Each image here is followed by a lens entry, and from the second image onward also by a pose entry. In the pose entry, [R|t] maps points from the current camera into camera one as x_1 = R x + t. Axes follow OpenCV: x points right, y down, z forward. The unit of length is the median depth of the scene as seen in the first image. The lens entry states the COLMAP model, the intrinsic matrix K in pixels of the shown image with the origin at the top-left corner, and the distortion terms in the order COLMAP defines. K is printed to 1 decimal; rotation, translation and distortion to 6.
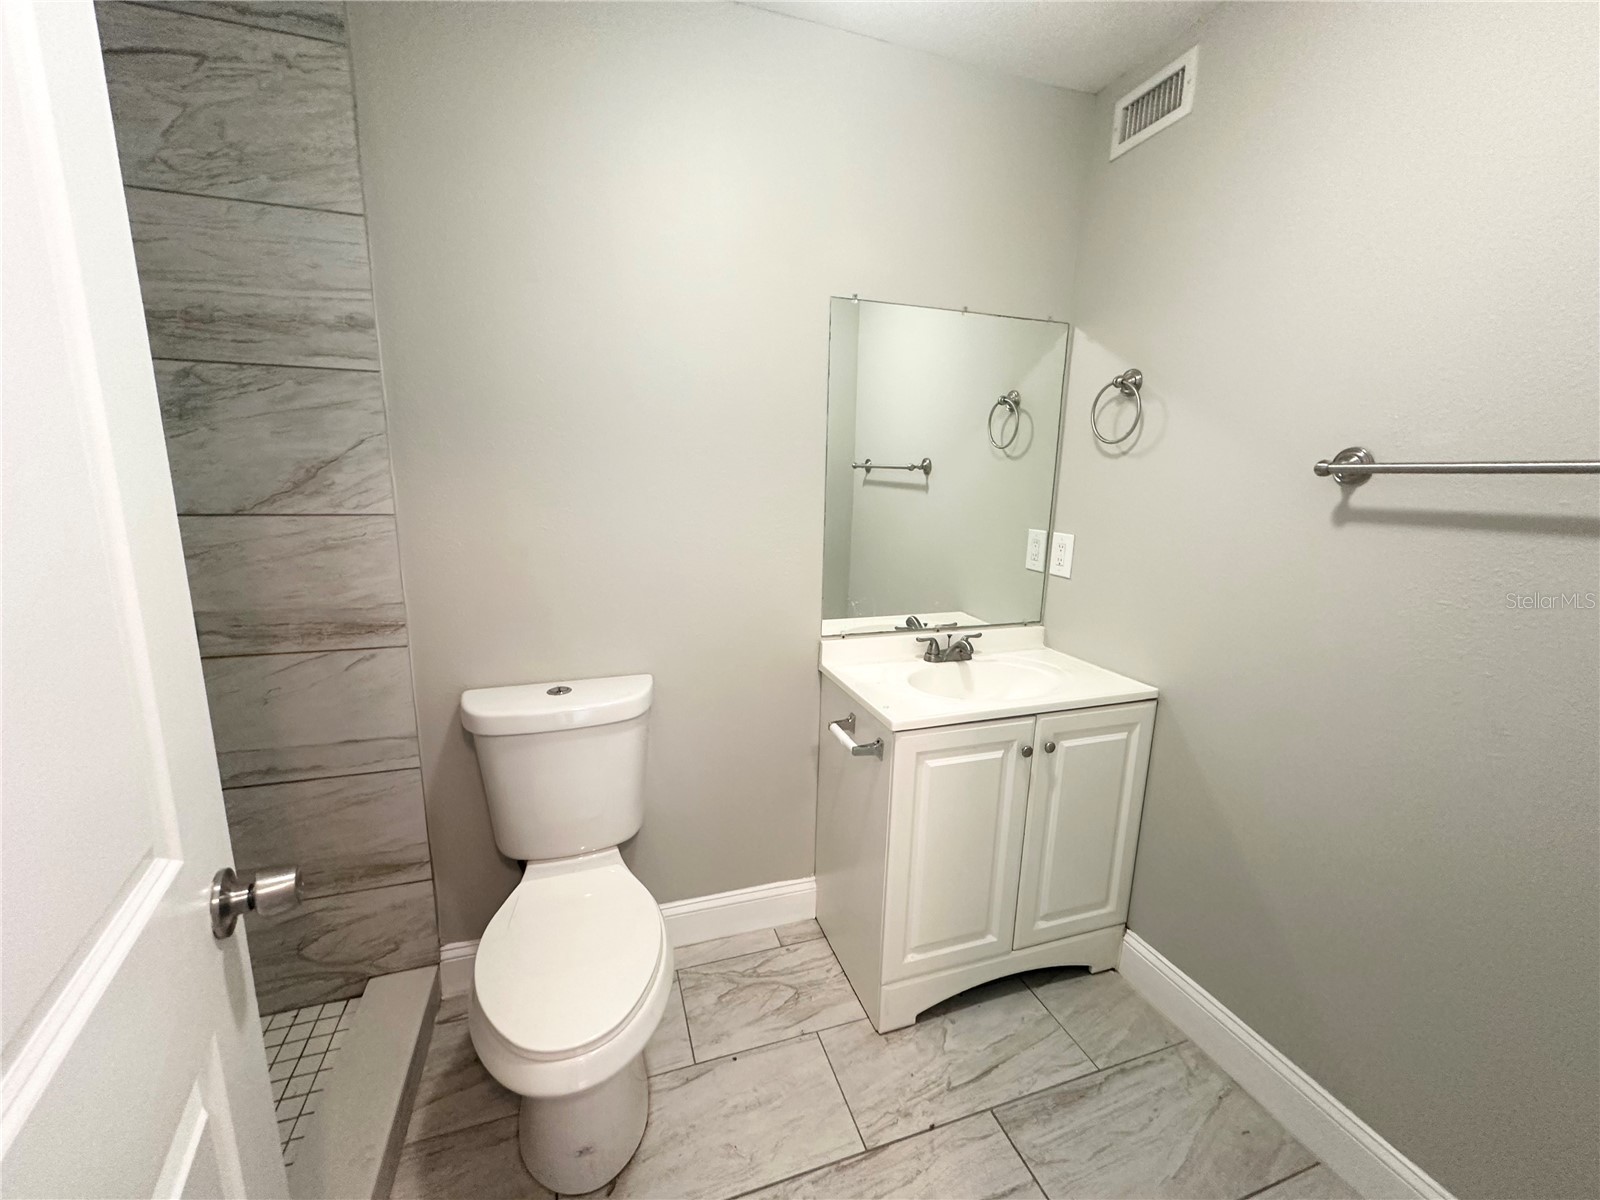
lens RADIAL K [[635.7, 0, 800.0], [0, 635.7, 600.0], [0, 0, 1]] dist [-0.002849, 0.000626]
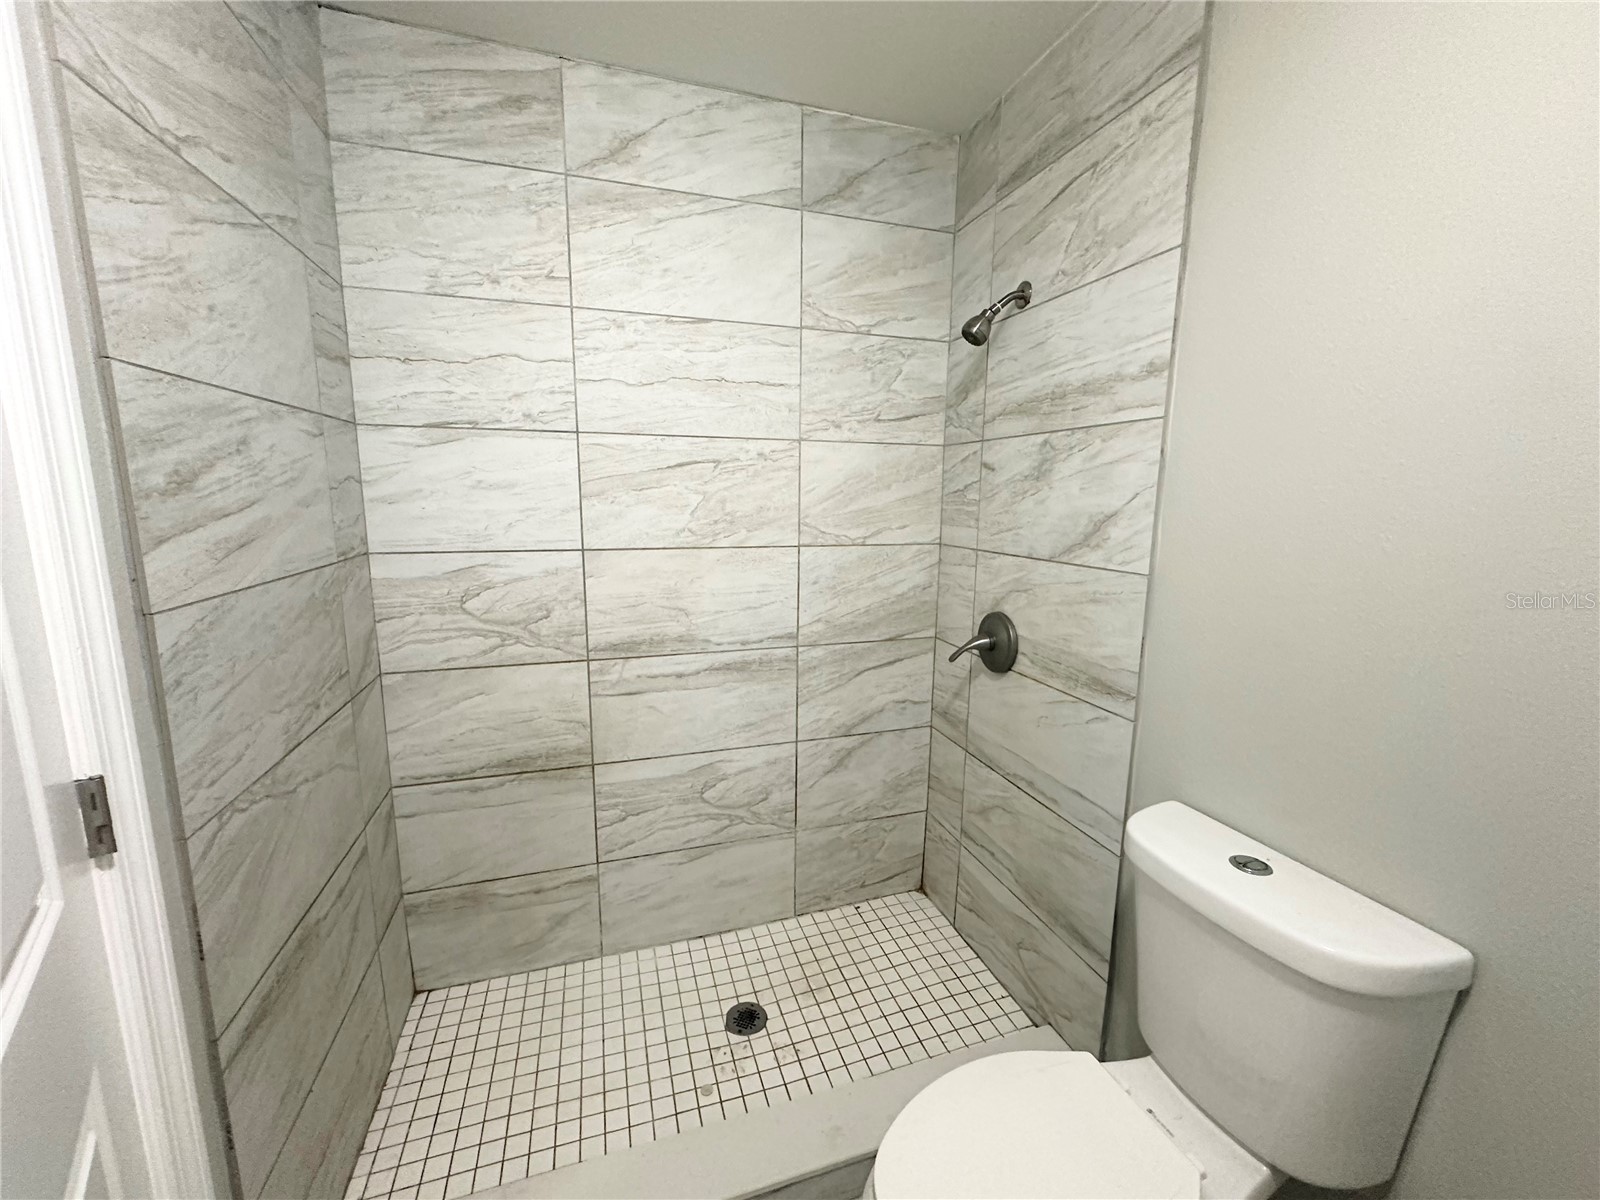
lens RADIAL K [[635.7, 0, 800.0], [0, 635.7, 600.0], [0, 0, 1]] dist [-0.002849, 0.000626]
pose [[-0.006718, 0.143117, -0.989683, 0.267996], [-0.206988, 0.968072, 0.141396, -0.135927], [0.978320, 0.205803, 0.023120, 0.551272]]
